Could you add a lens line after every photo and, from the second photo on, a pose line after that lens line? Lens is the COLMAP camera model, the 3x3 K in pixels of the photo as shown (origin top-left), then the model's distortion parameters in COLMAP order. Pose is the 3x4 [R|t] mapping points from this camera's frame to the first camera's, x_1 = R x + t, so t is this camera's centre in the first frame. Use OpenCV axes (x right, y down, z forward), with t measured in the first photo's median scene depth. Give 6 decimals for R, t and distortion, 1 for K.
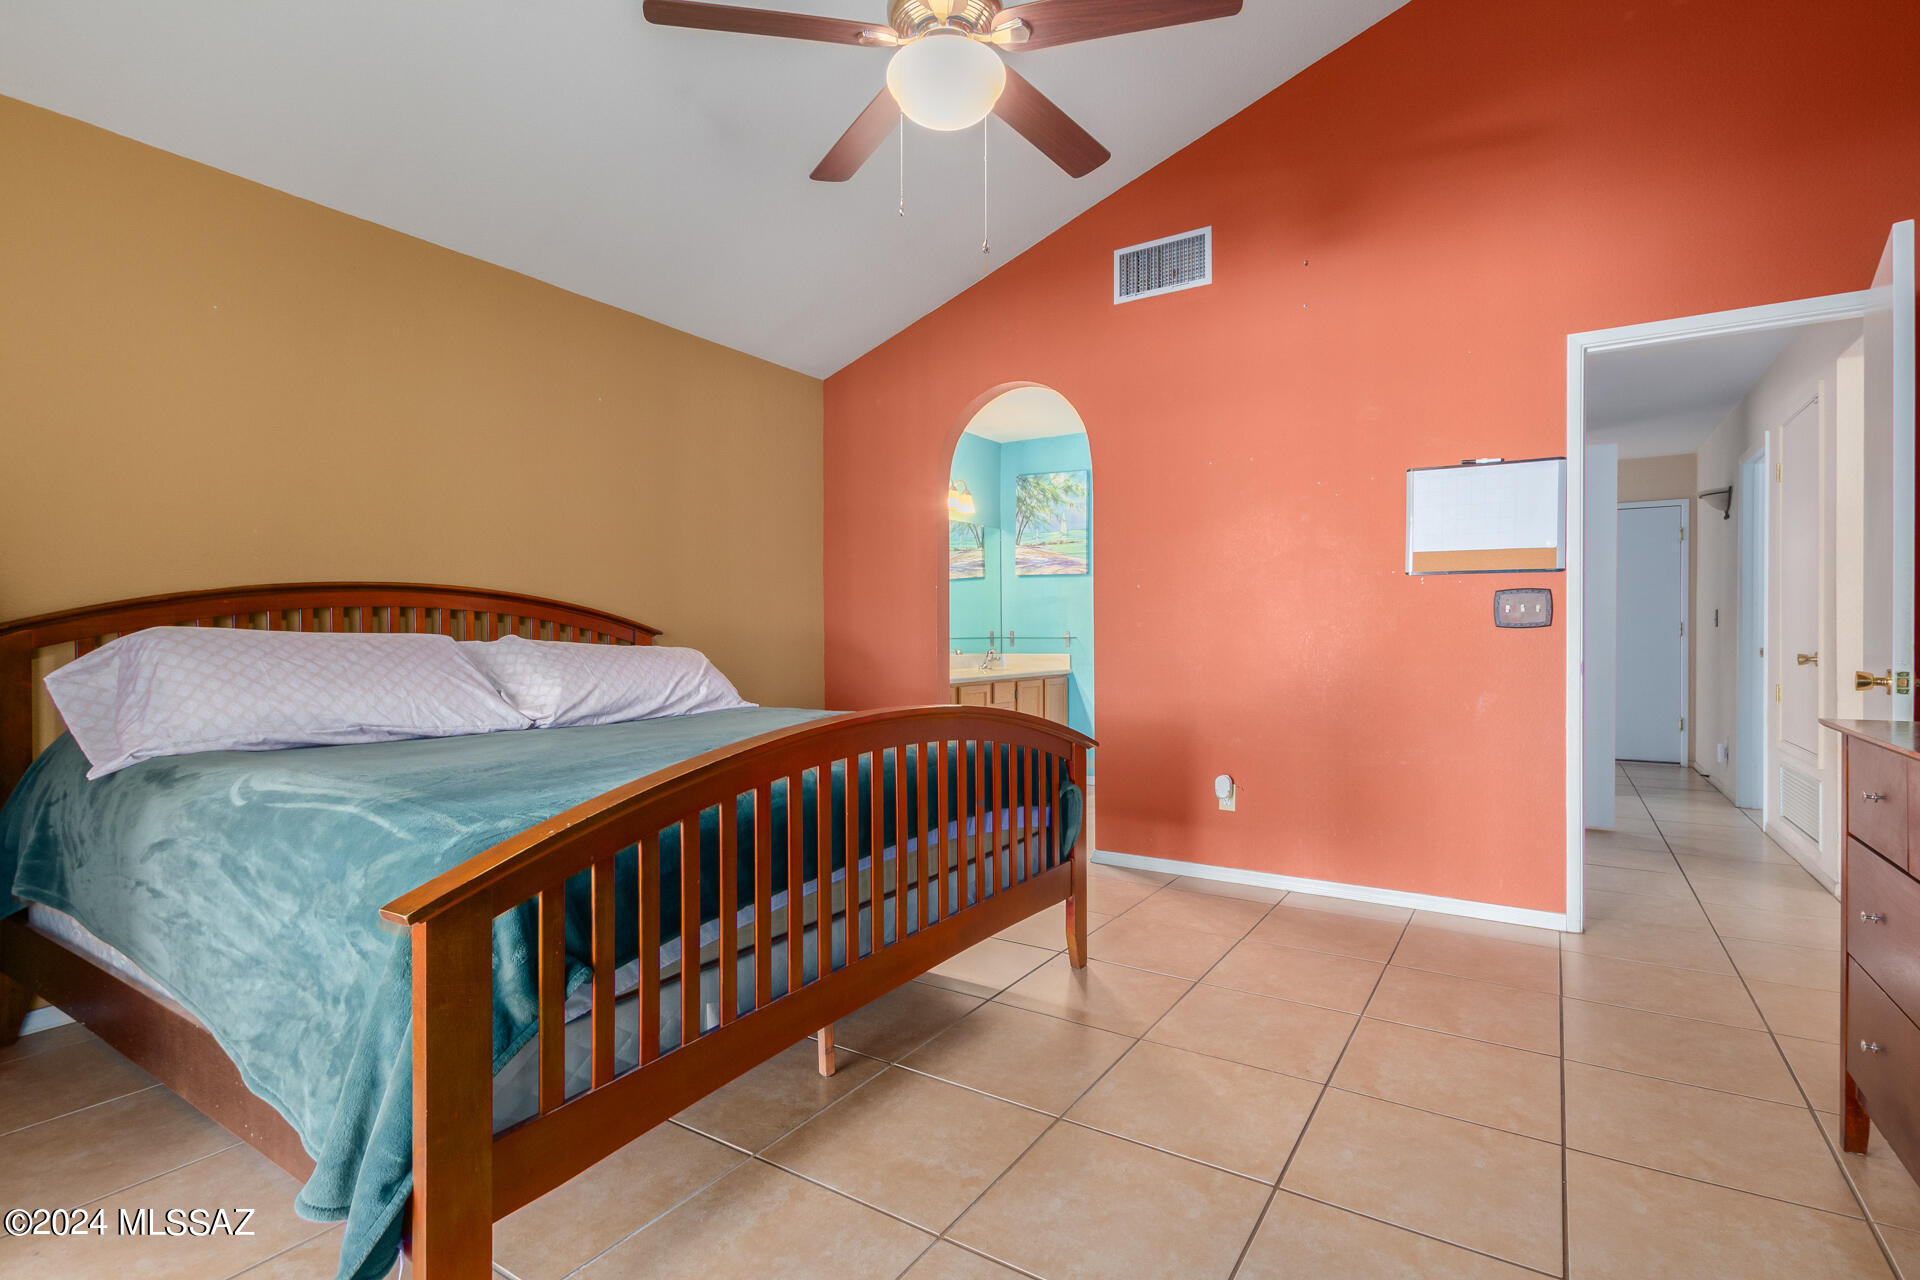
lens RADIAL K [[913.1, 0, 958.3], [0, 913.1, 638.1], [0, 0, 1]] dist [0.003635, -0.000105]
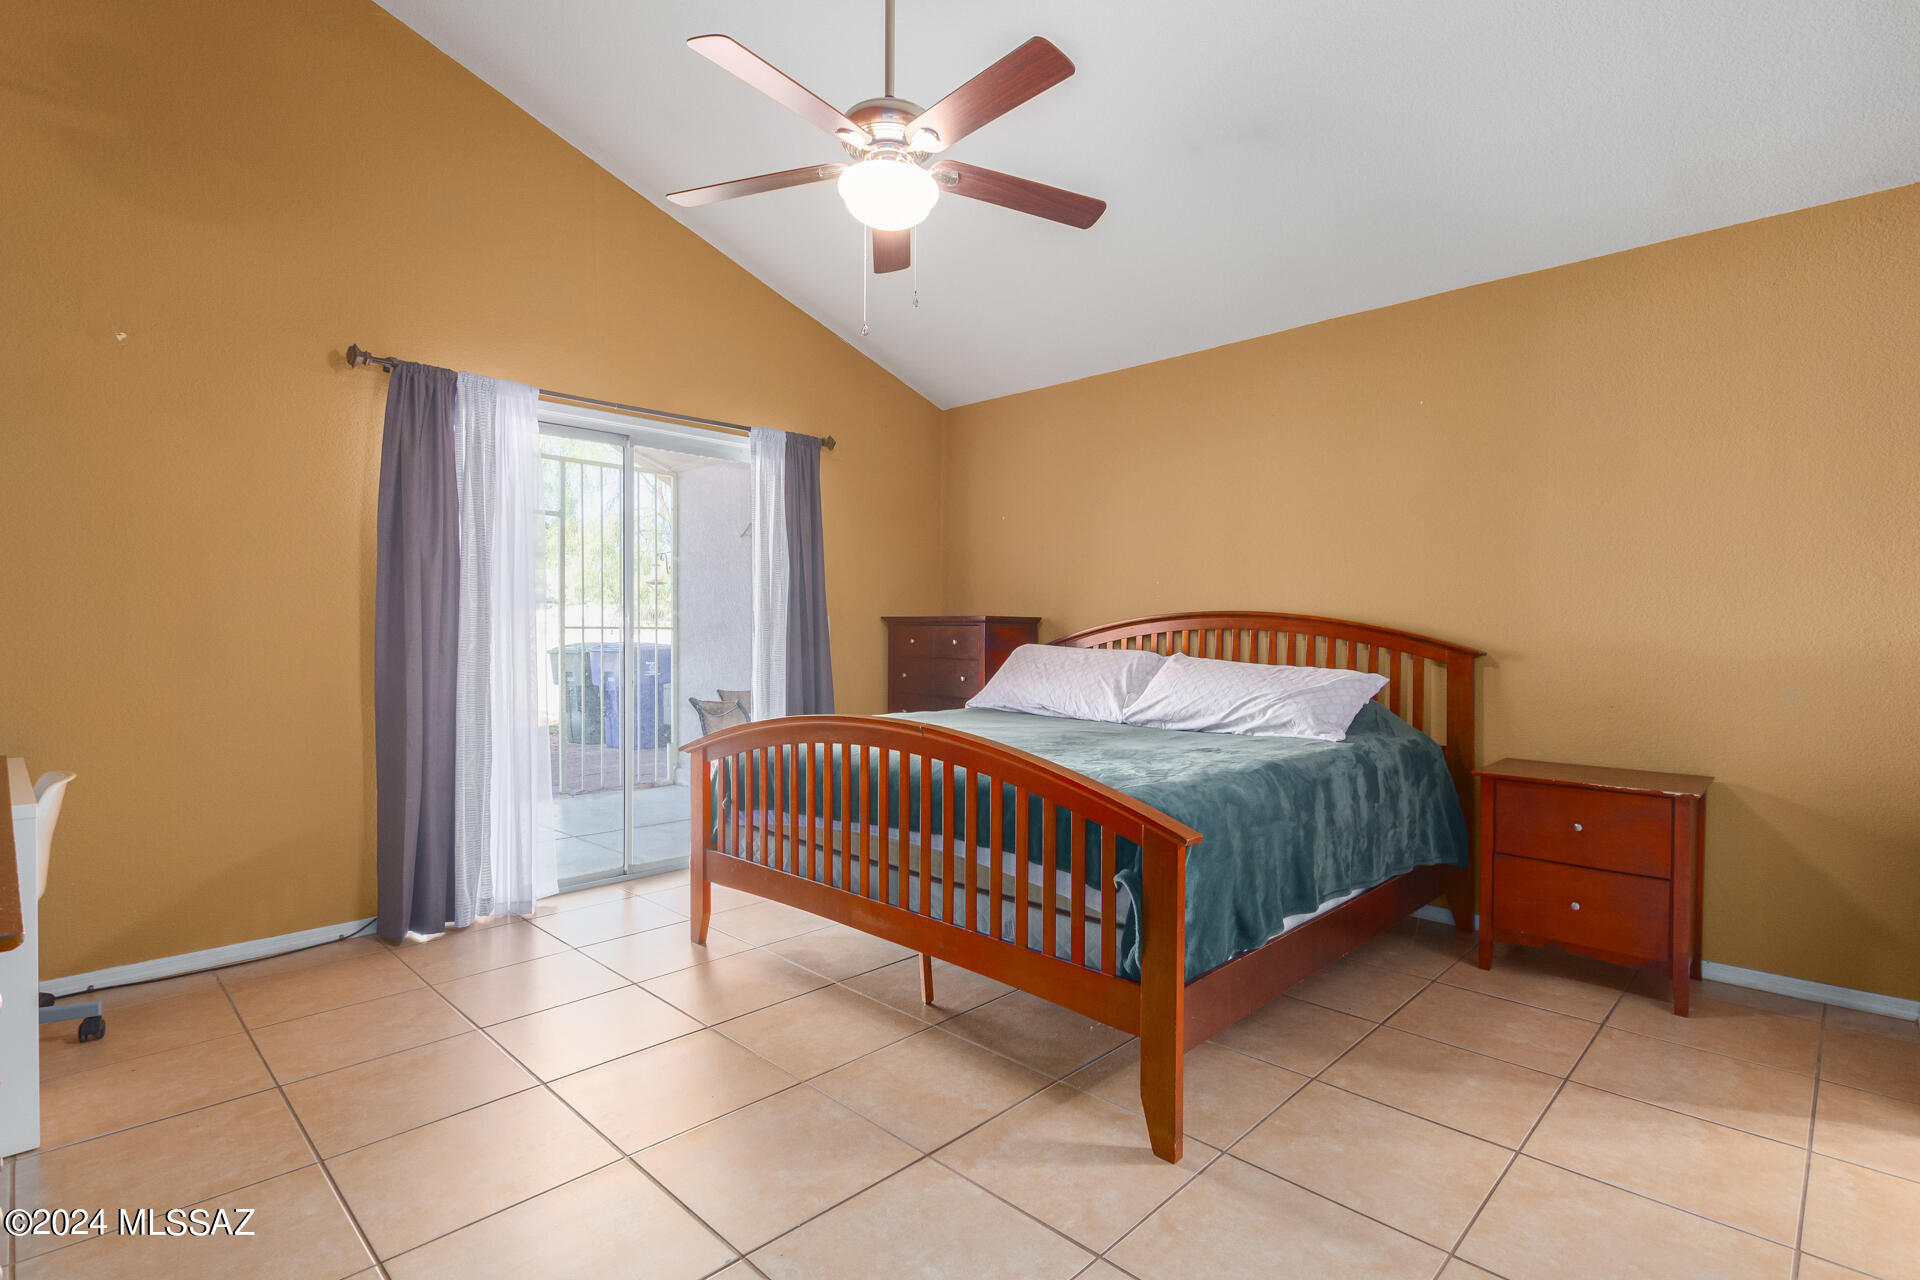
lens RADIAL K [[913.1, 0, 972.3], [0, 913.1, 645.6], [0, 0, 1]] dist [0.003635, -0.000105]
pose [[-0.190032, 0.017340, -0.981625, 0.847514], [-0.009078, 0.999770, 0.019418, -0.036501], [0.981736, 0.012601, -0.189831, 1.008760]]
